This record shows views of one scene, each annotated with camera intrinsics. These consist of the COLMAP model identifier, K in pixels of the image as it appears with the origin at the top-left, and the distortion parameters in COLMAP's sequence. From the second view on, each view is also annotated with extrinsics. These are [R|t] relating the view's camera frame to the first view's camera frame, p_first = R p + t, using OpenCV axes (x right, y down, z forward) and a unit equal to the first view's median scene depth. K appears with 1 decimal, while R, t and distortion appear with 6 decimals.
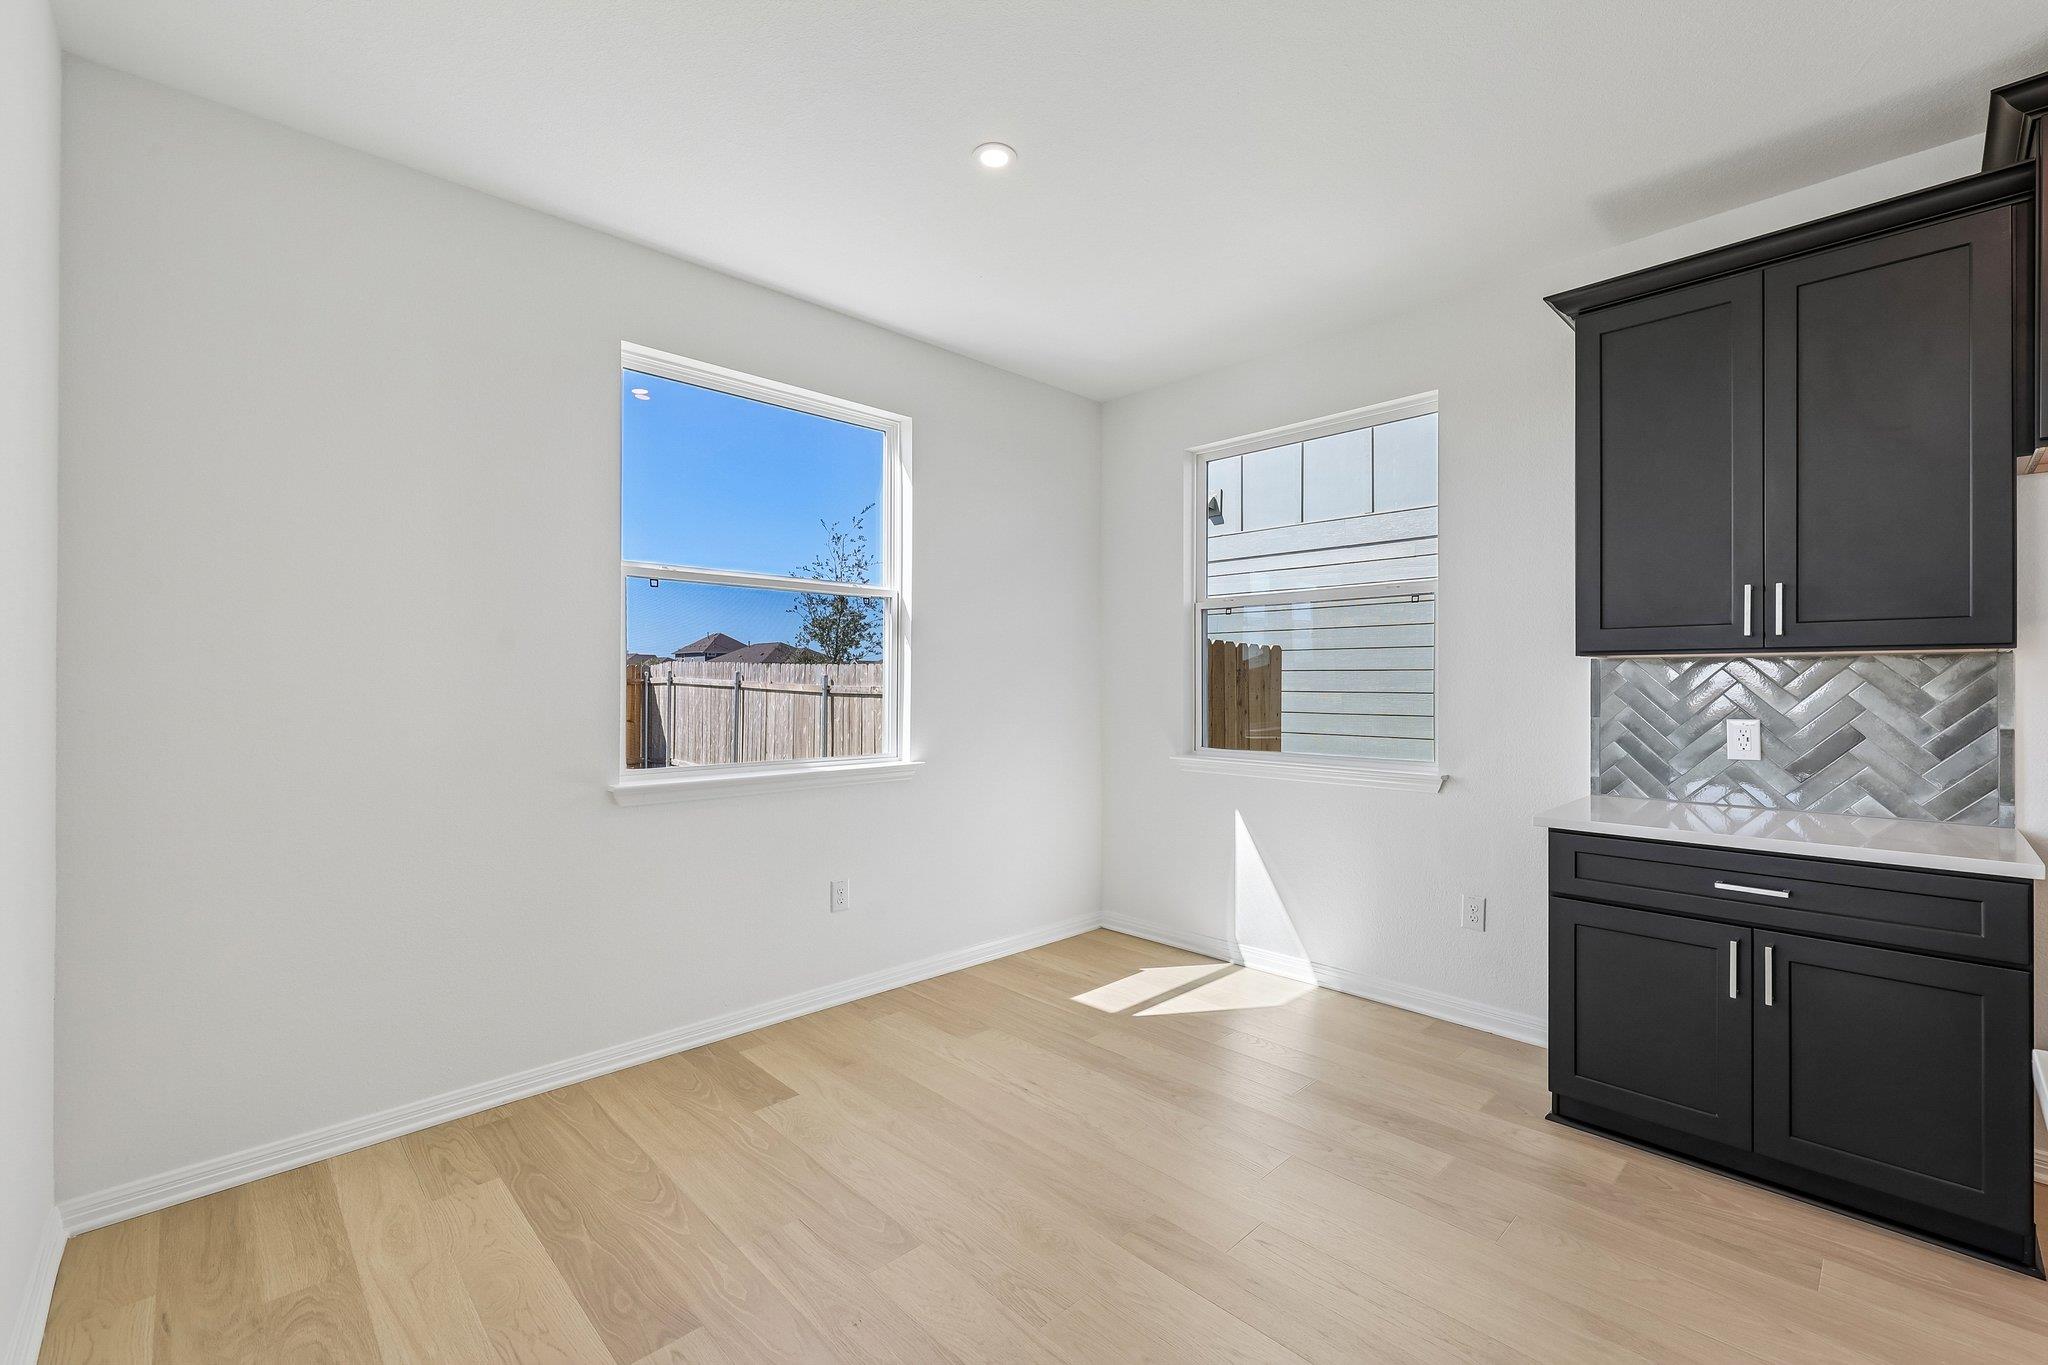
lens RADIAL K [[862.2, 0, 1021.4], [0, 862.2, 683.9], [0, 0, 1]] dist [-0.002148, -0.000195]
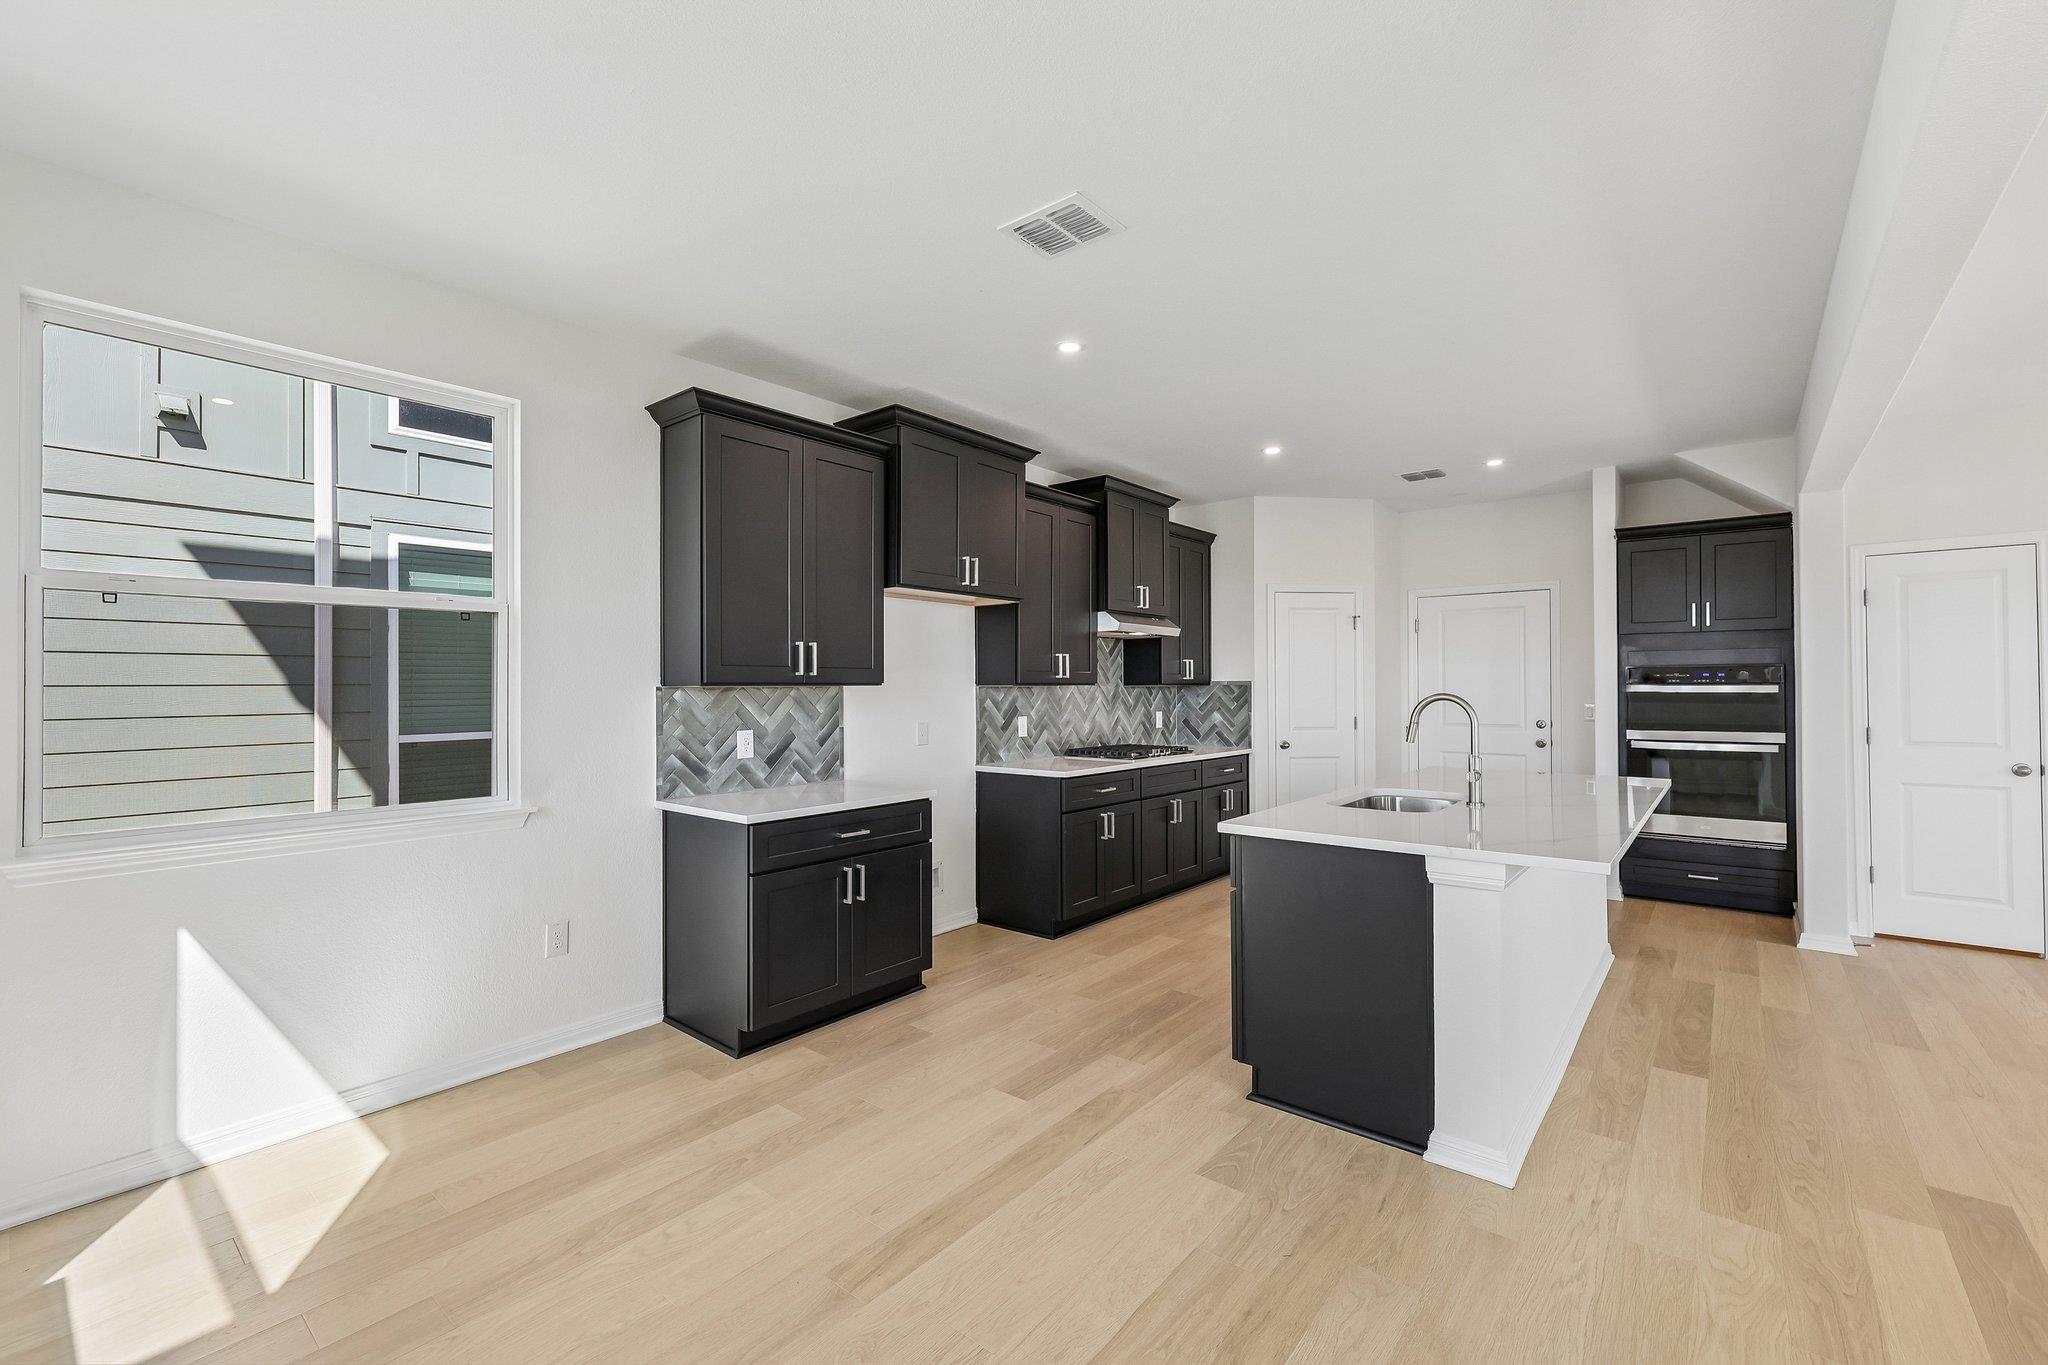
lens RADIAL K [[862.2, 0, 1030.5], [0, 862.2, 675.4], [0, 0, 1]] dist [-0.002148, -0.000195]
pose [[-0.134142, 0.018756, 0.990785, -0.645388], [0.007861, 0.999810, -0.017863, -0.020738], [-0.990931, 0.005393, -0.134264, 0.698285]]
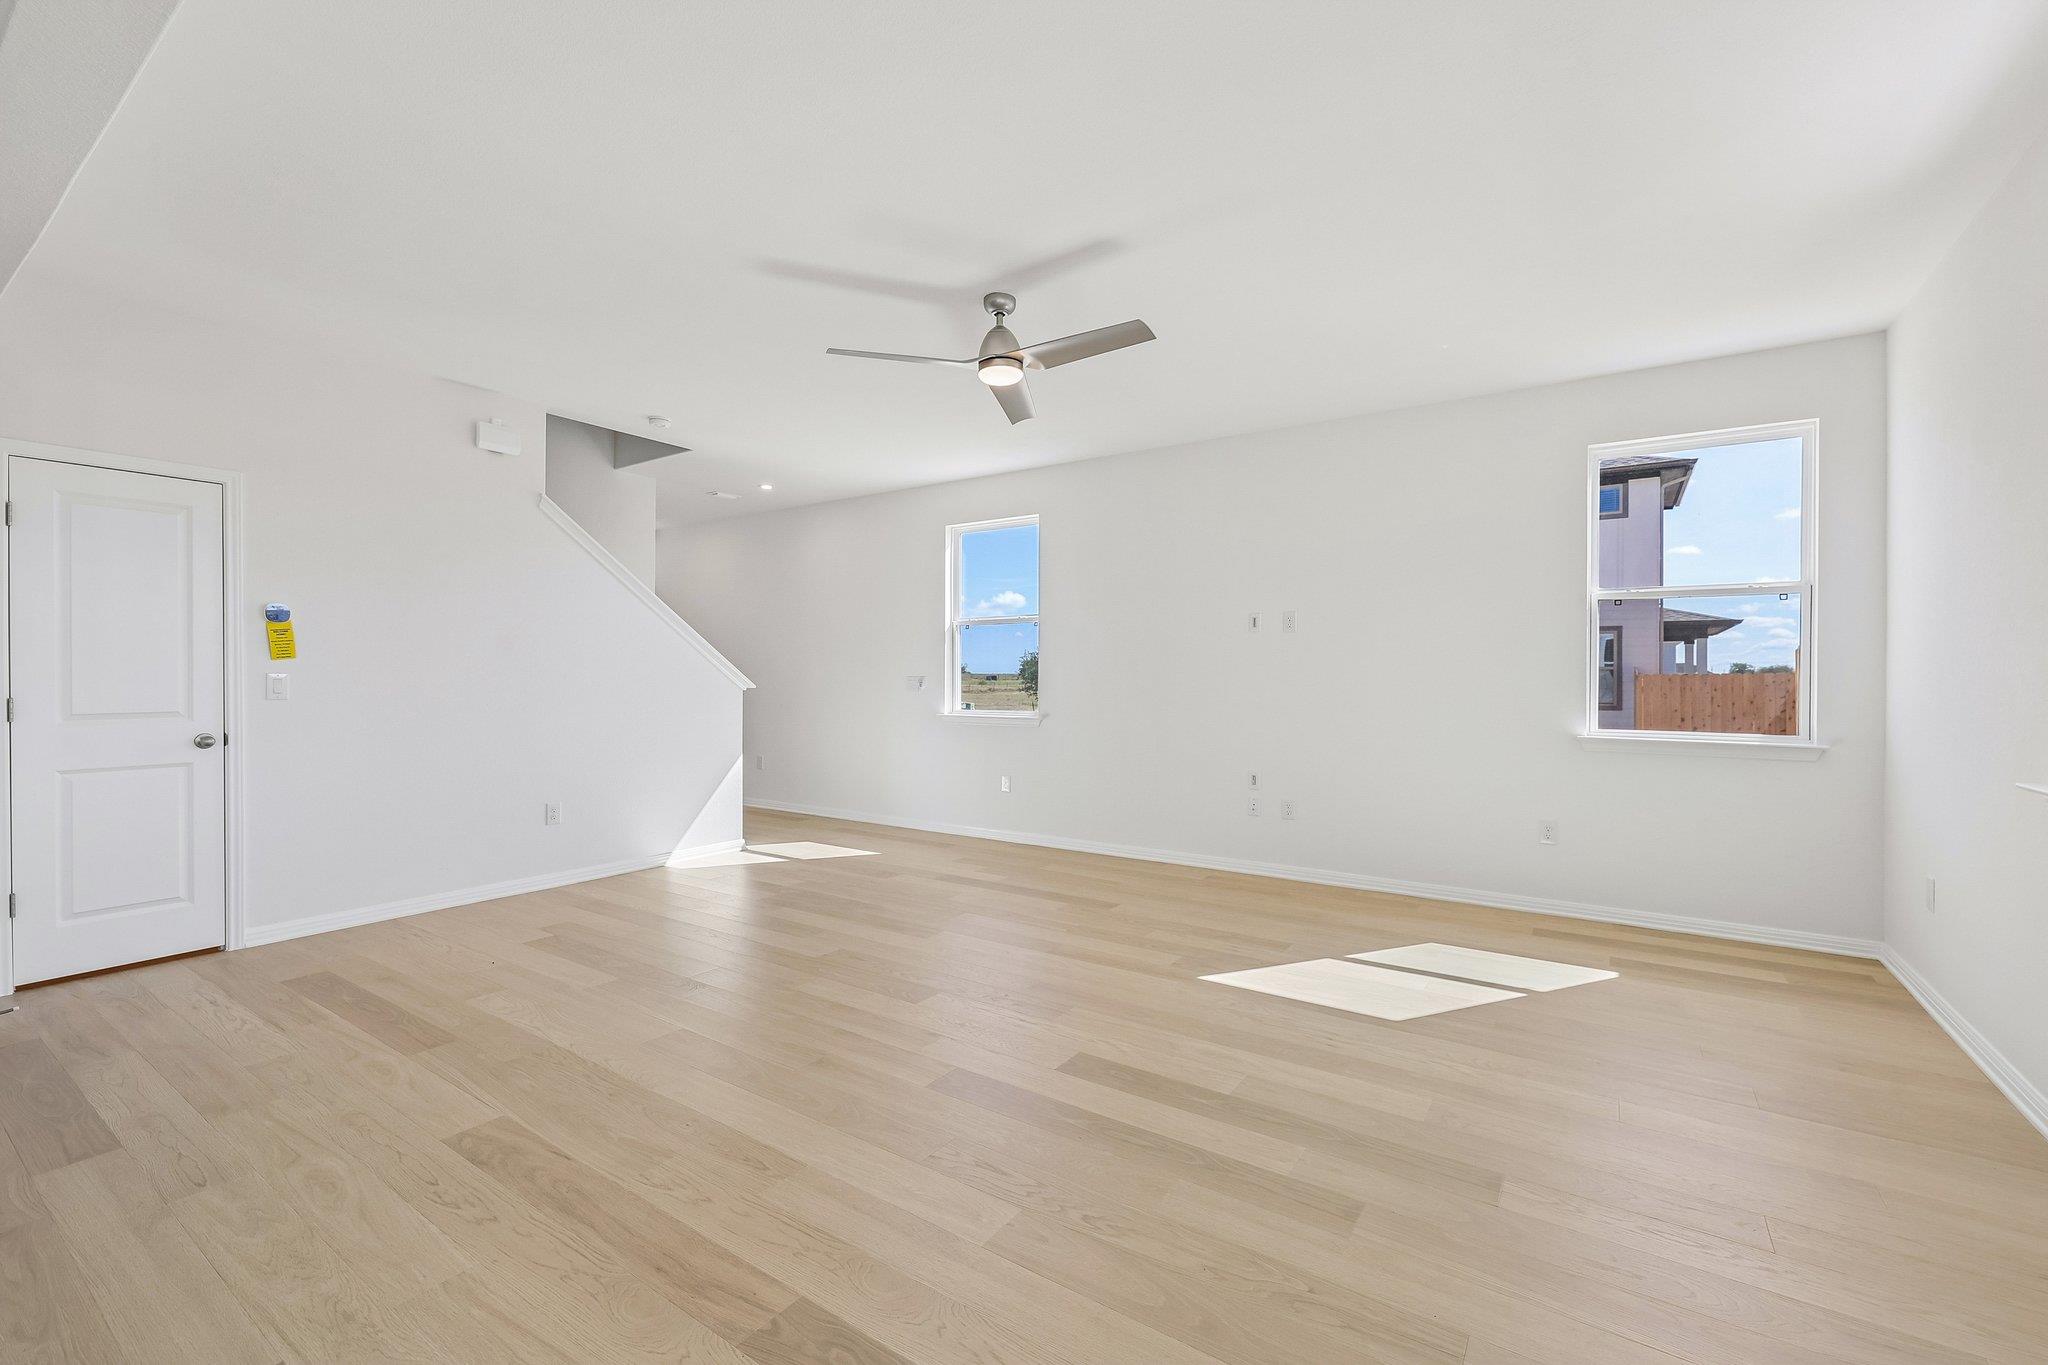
lens RADIAL K [[862.2, 0, 1024.1], [0, 862.2, 680.5], [0, 0, 1]] dist [-0.002148, -0.000195]
pose [[-0.975887, 0.005774, -0.218202, -0.294450], [0.004196, 0.999962, 0.007694, 0.038250], [0.218238, 0.006593, -0.975873, 0.301039]]
